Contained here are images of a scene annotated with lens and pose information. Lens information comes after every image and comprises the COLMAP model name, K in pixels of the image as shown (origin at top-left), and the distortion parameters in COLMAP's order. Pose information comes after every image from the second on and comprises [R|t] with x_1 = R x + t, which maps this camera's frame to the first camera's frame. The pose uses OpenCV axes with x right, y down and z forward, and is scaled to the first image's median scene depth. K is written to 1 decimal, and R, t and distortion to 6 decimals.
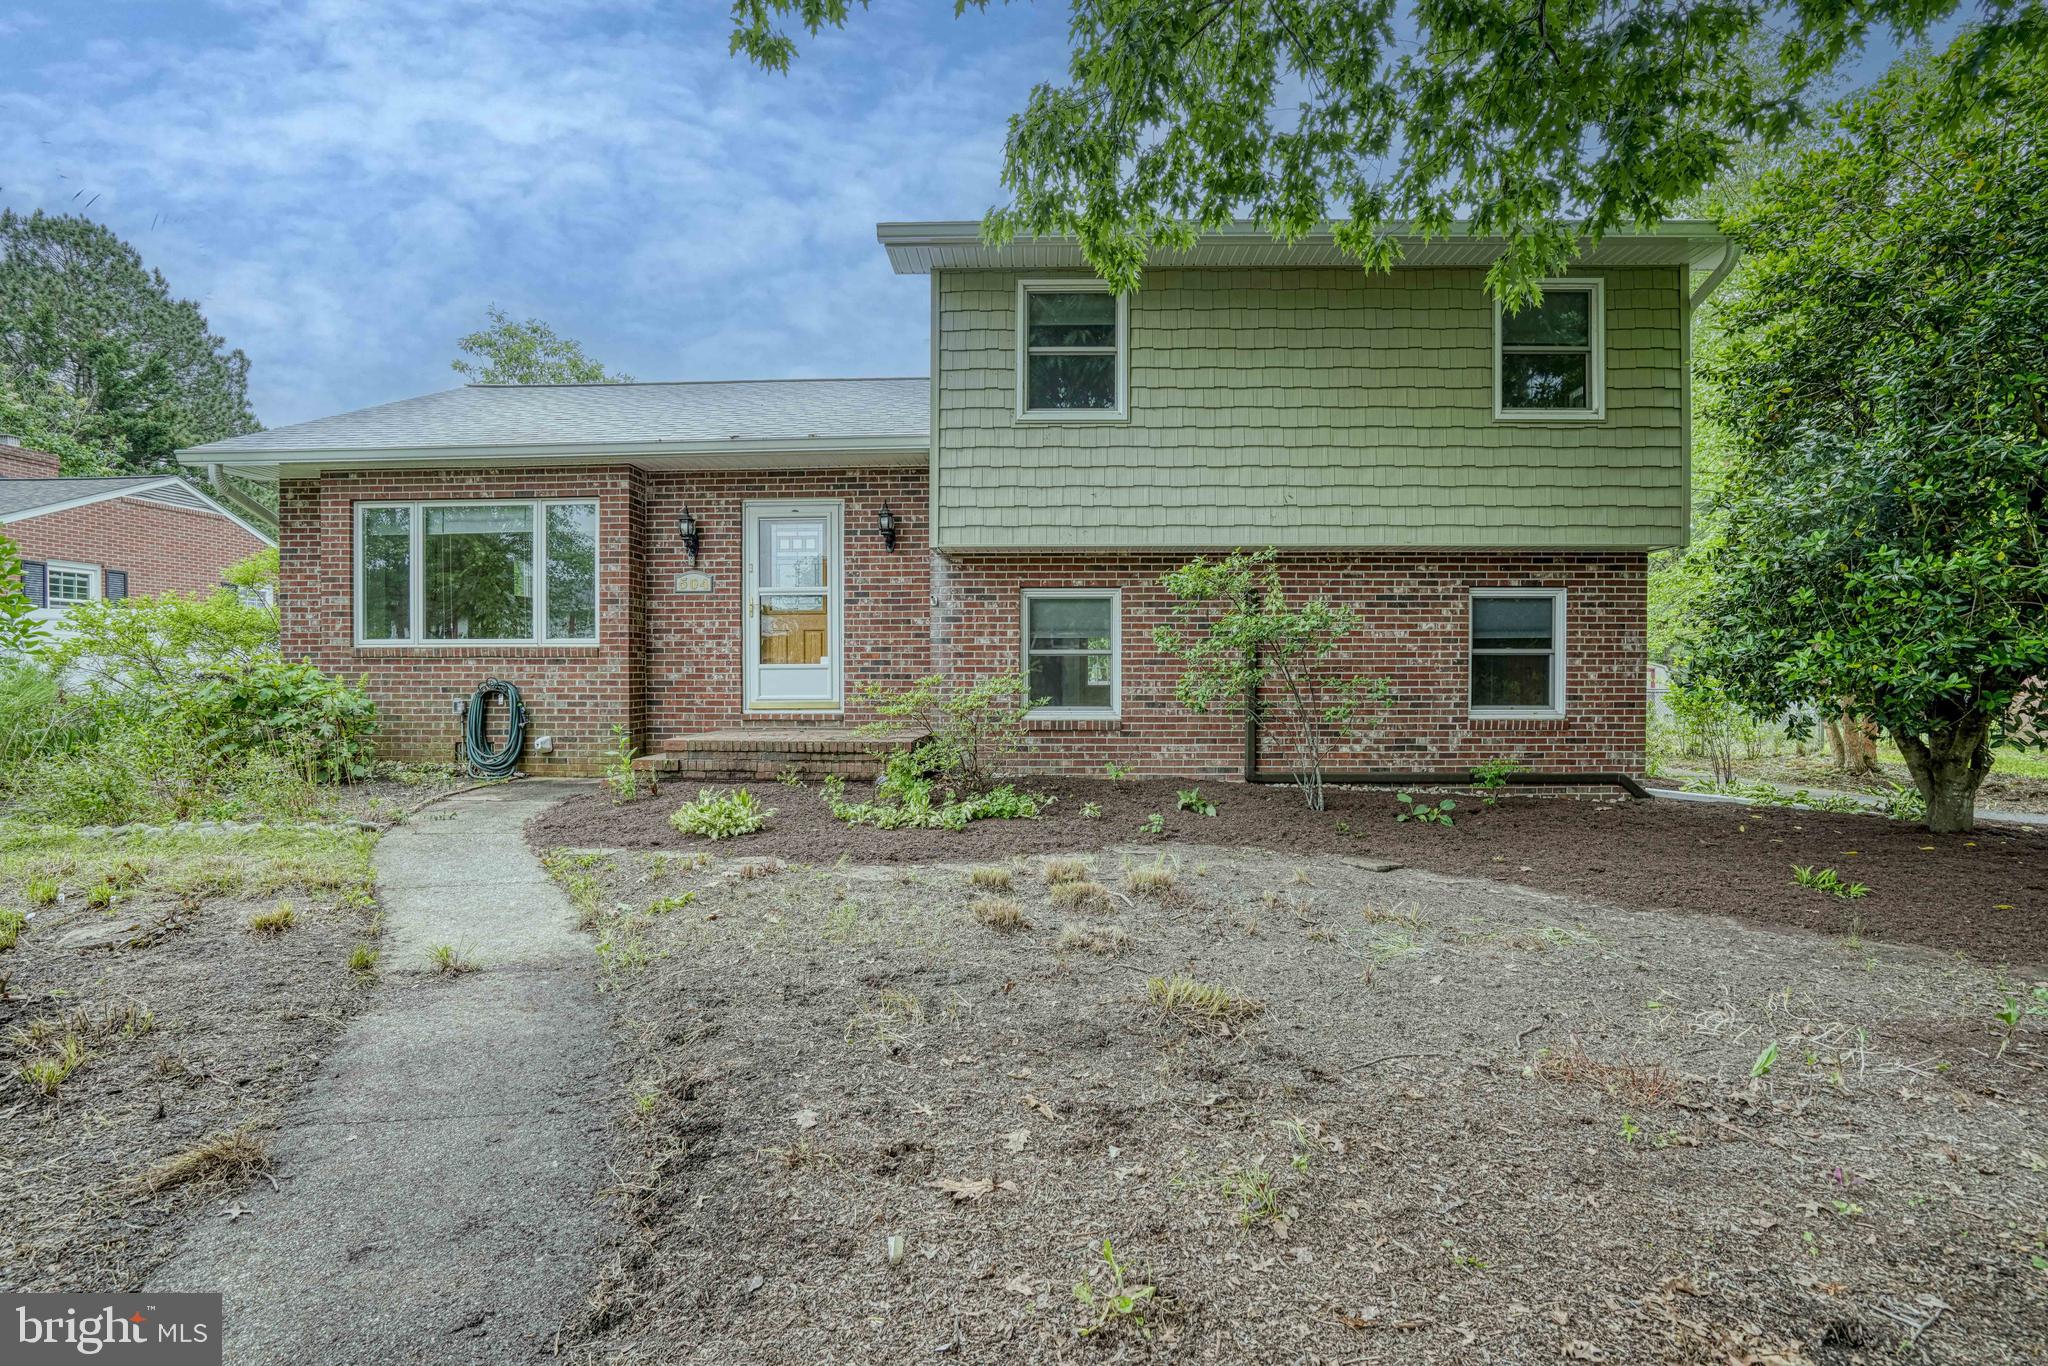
lens RADIAL K [[961.7, 0, 1027.2], [0, 961.7, 679.9], [0, 0, 1]] dist [-0.004661, 0.000954]
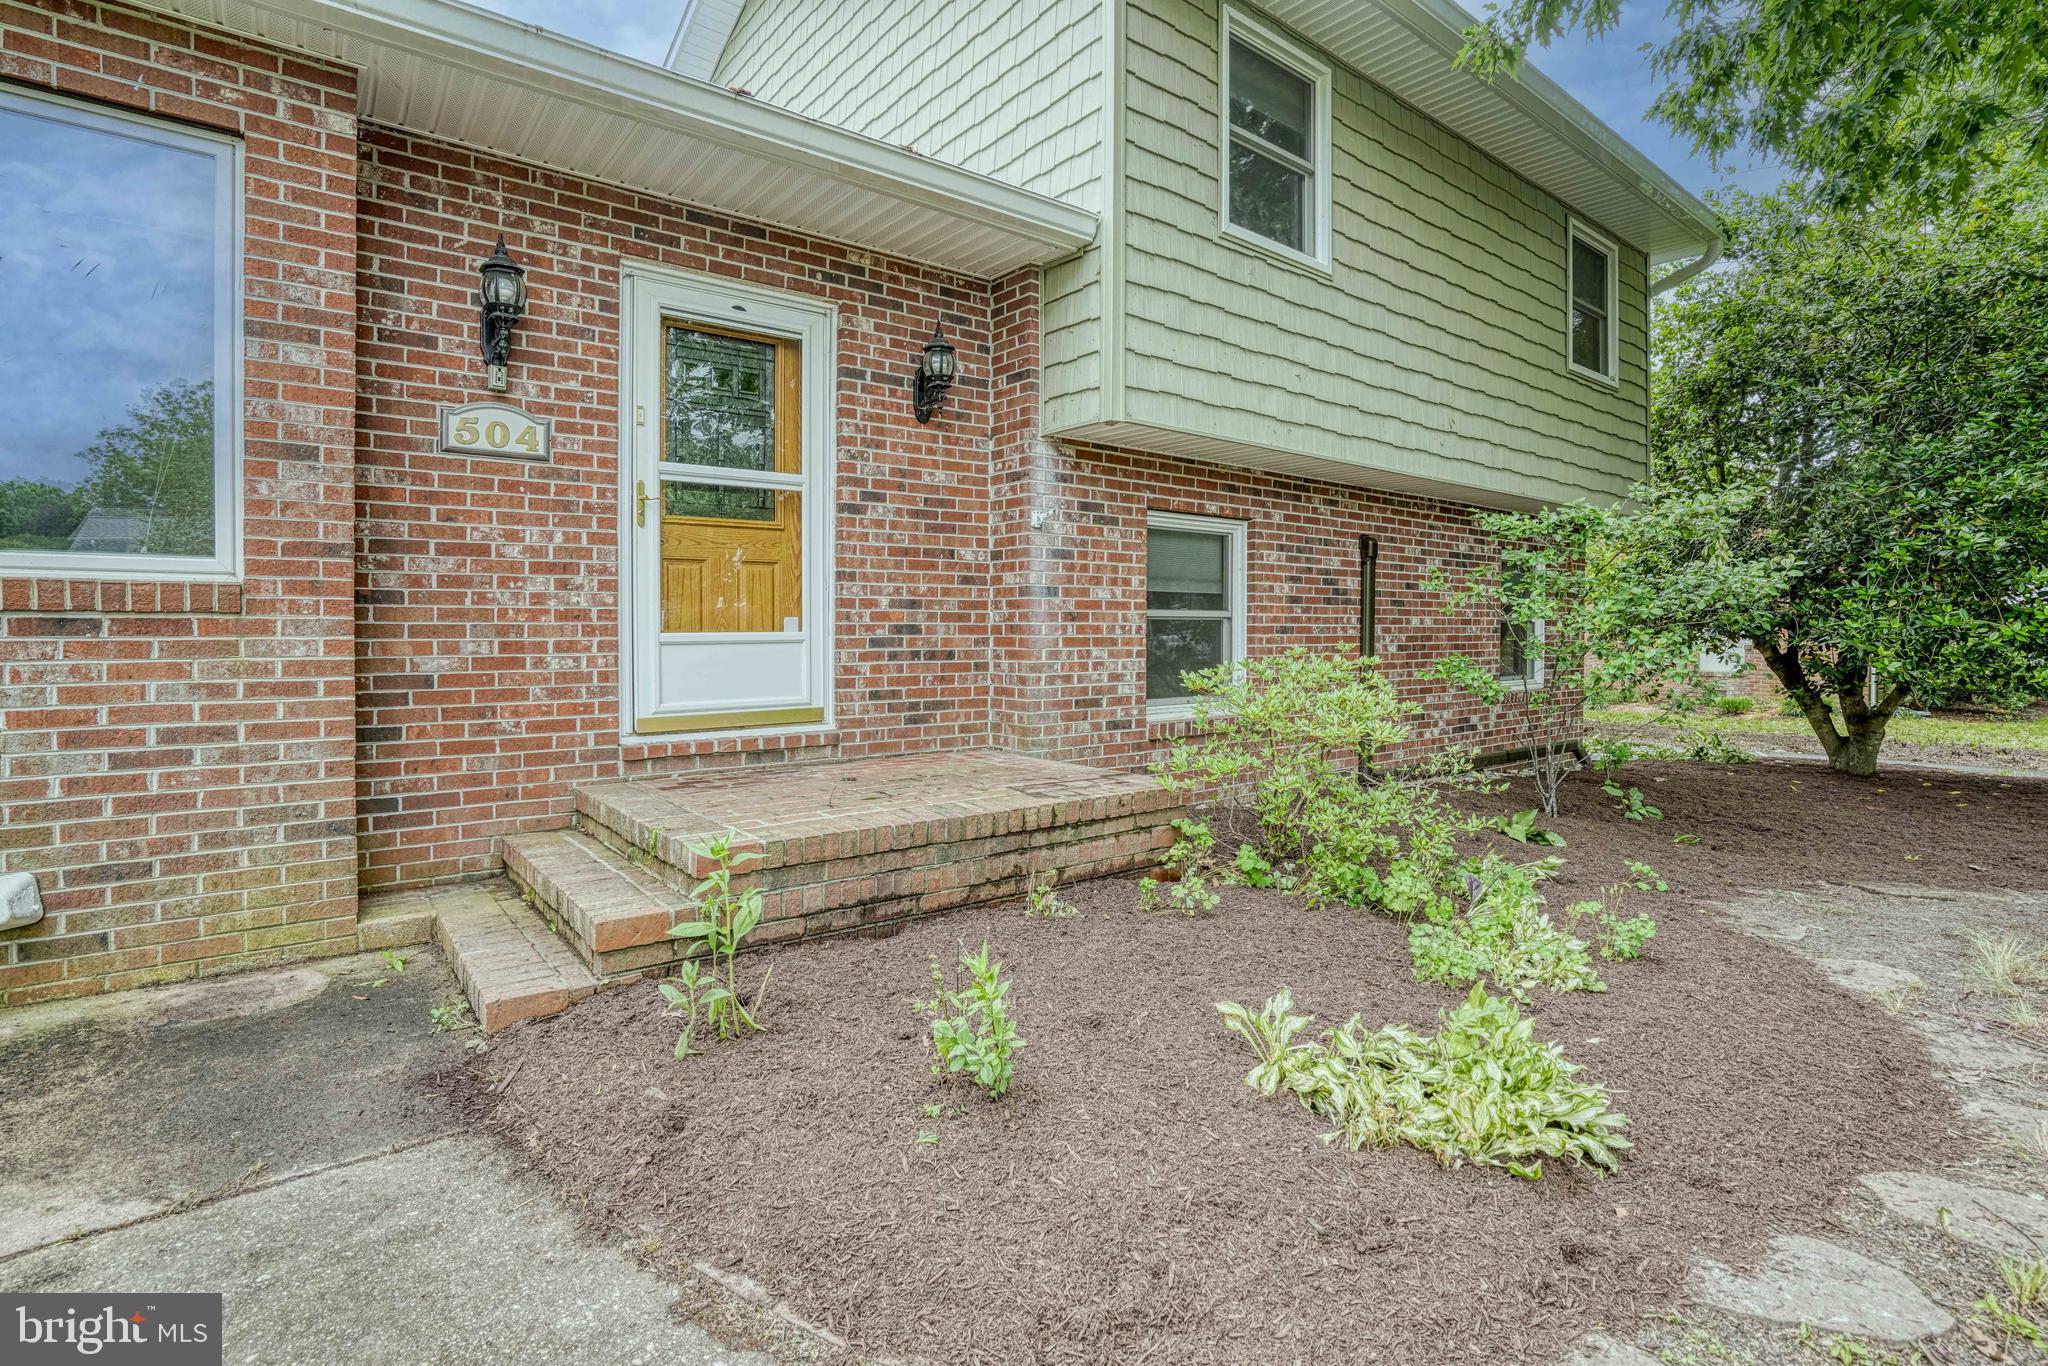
lens RADIAL K [[961.7, 0, 1018.8], [0, 961.7, 624.5], [0, 0, 1]] dist [-0.004661, 0.000954]
pose [[0.761290, 0.003588, 0.648402, -0.456532], [0.003692, 0.999944, -0.009868, -0.015482], [-0.648401, 0.009907, 0.761235, 0.570192]]
